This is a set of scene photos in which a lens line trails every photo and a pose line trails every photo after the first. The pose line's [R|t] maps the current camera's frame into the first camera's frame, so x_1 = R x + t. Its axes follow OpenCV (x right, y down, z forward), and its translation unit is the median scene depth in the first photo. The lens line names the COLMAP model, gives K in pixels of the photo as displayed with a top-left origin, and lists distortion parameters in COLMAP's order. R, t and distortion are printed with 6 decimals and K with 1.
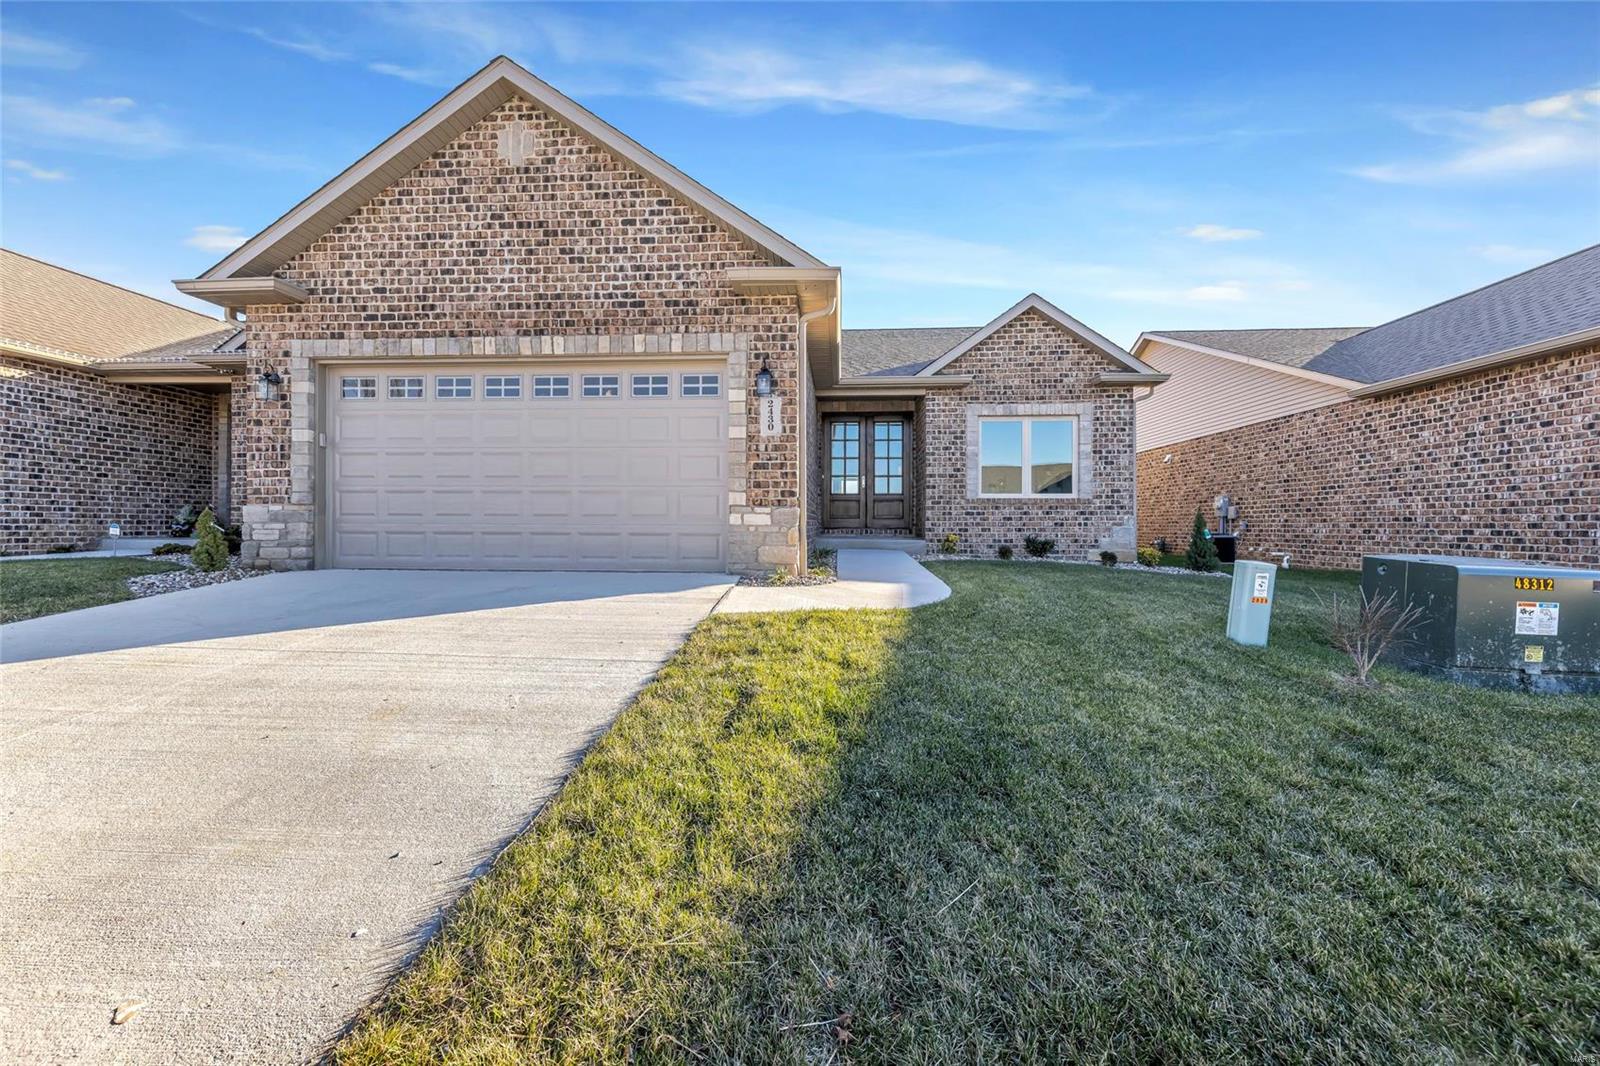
lens RADIAL K [[637.1, 0, 787.6], [0, 637.1, 523.7], [0, 0, 1]] dist [0.000408, 0.000105]
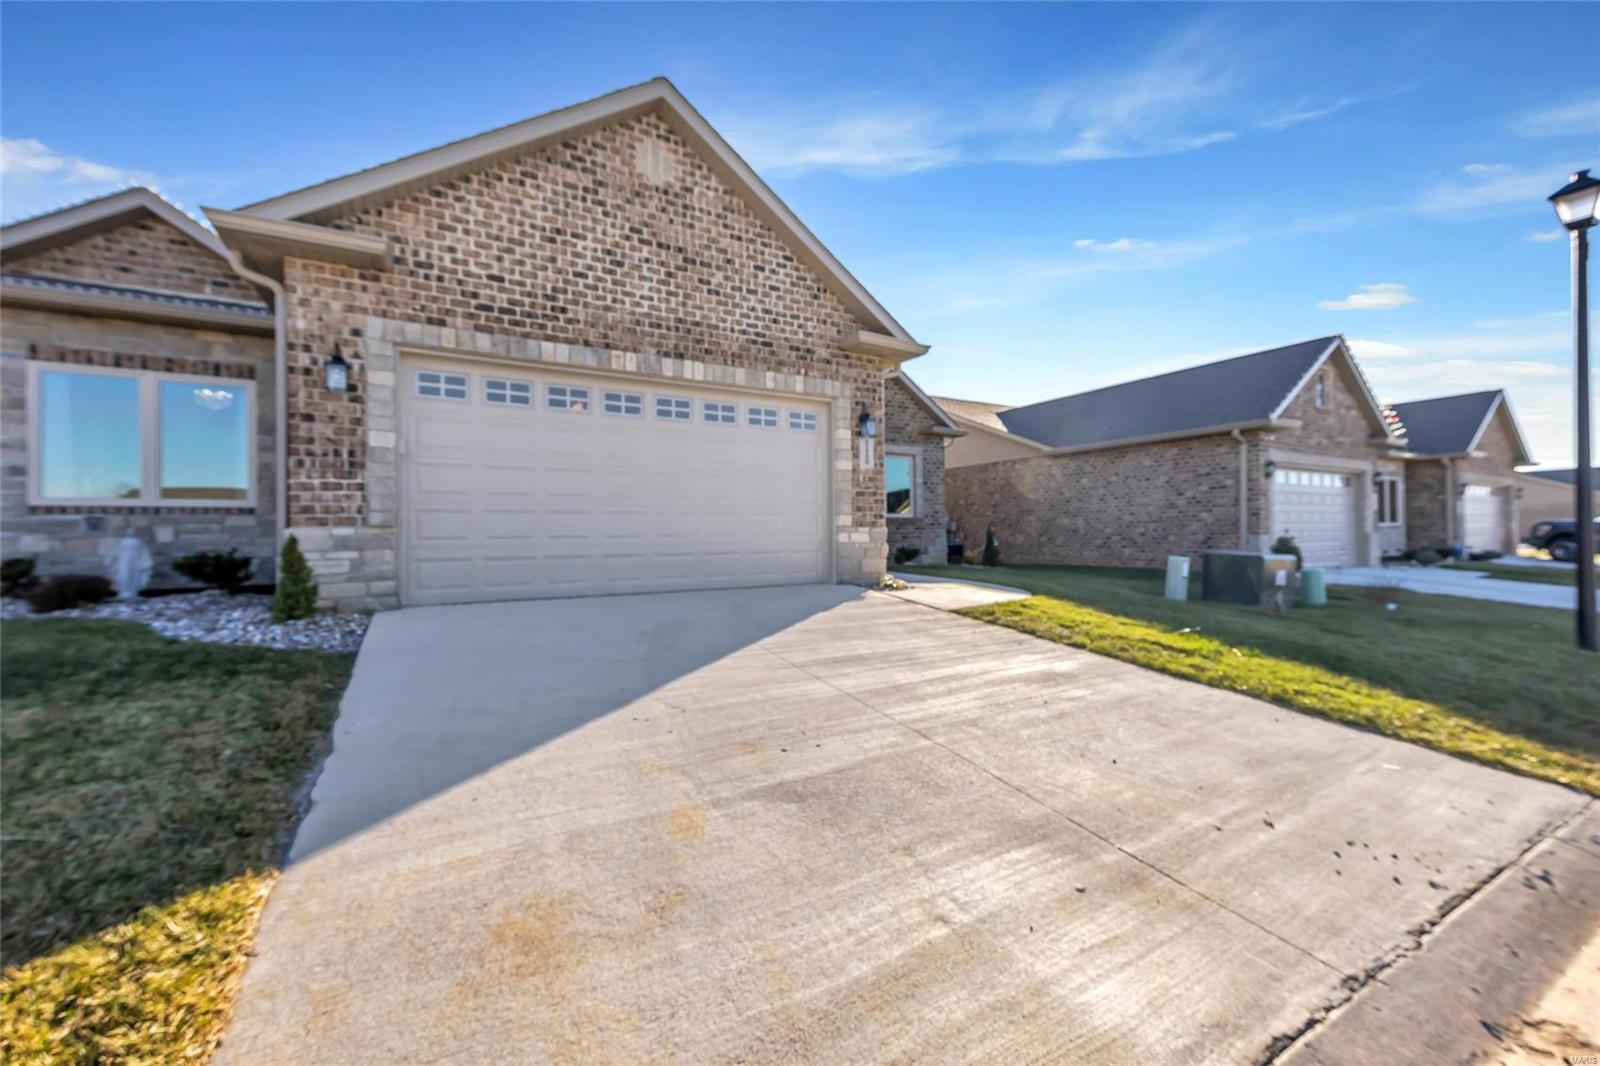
lens RADIAL K [[608.0, 0, 786.6], [0, 608.0, 534.1], [0, 0, 1]] dist [0.001457, -0.000056]
pose [[0.837562, -0.012053, 0.546209, -0.764220], [0.013246, 0.999911, 0.001754, -0.015952], [-0.546181, 0.005766, 0.837647, 0.096648]]
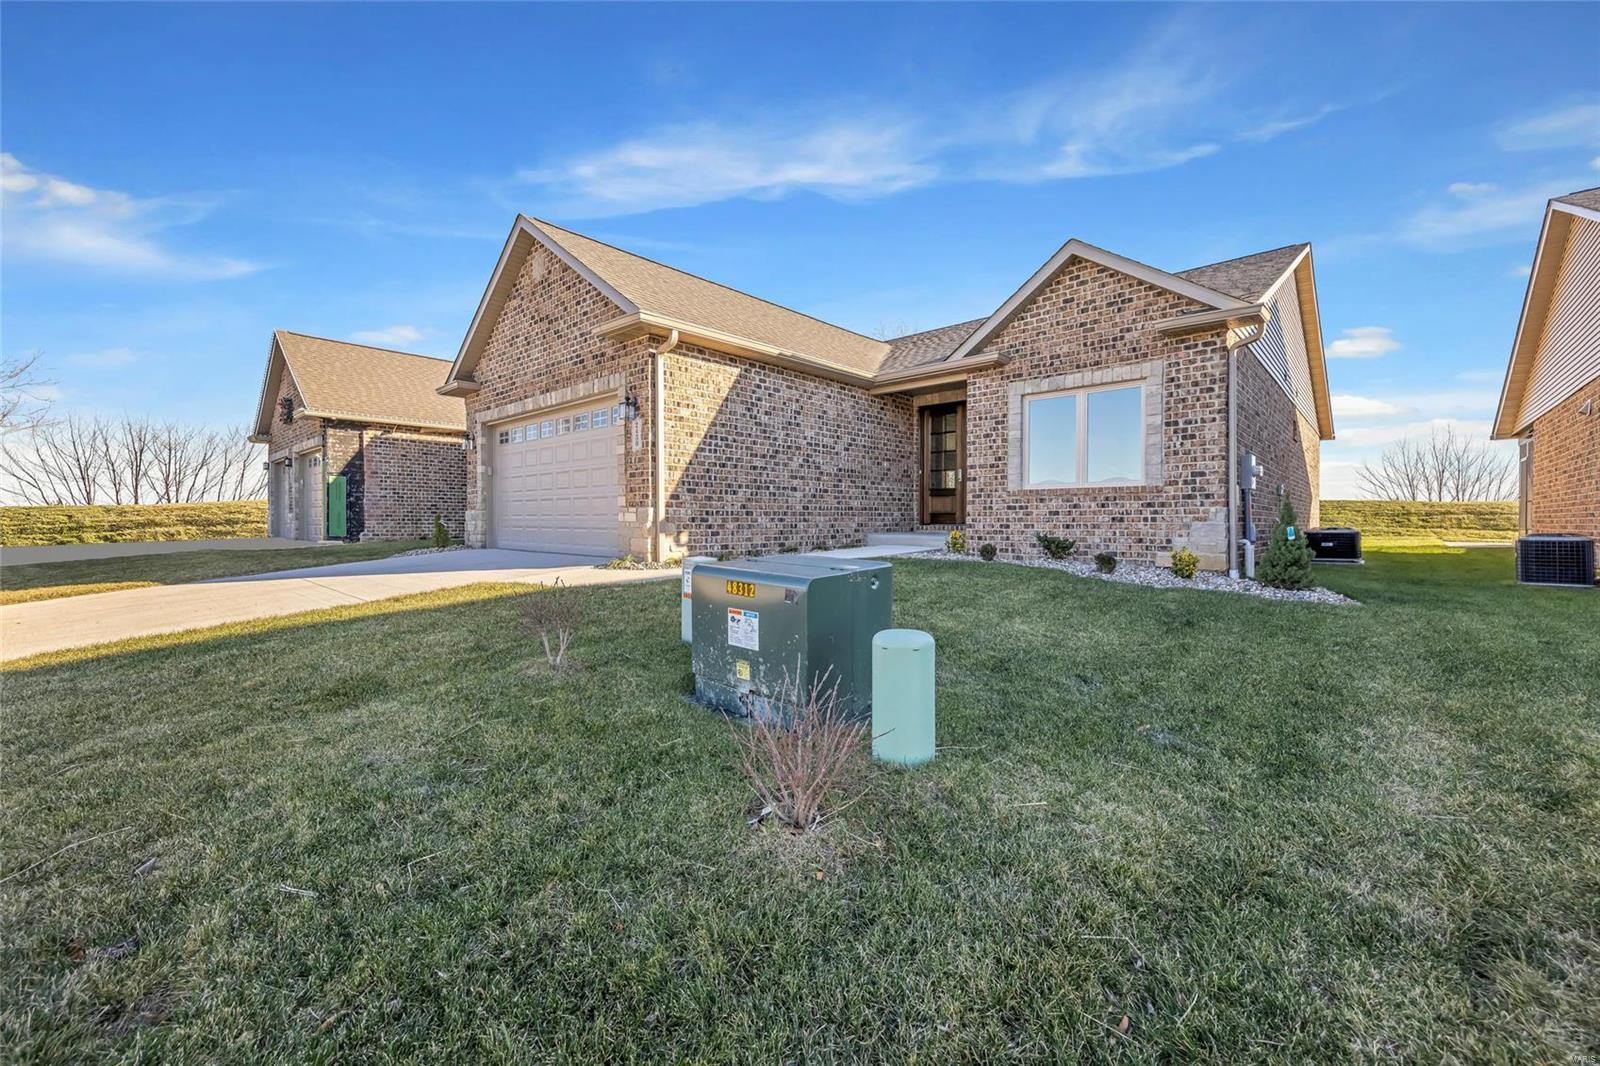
lens RADIAL K [[637.1, 0, 797.9], [0, 637.1, 527.9], [0, 0, 1]] dist [0.000408, 0.000105]
pose [[0.781907, 0.004019, -0.623383, 0.960597], [0.003668, 0.999932, 0.011048, 0.001772], [0.623385, -0.010925, 0.781839, 0.204156]]
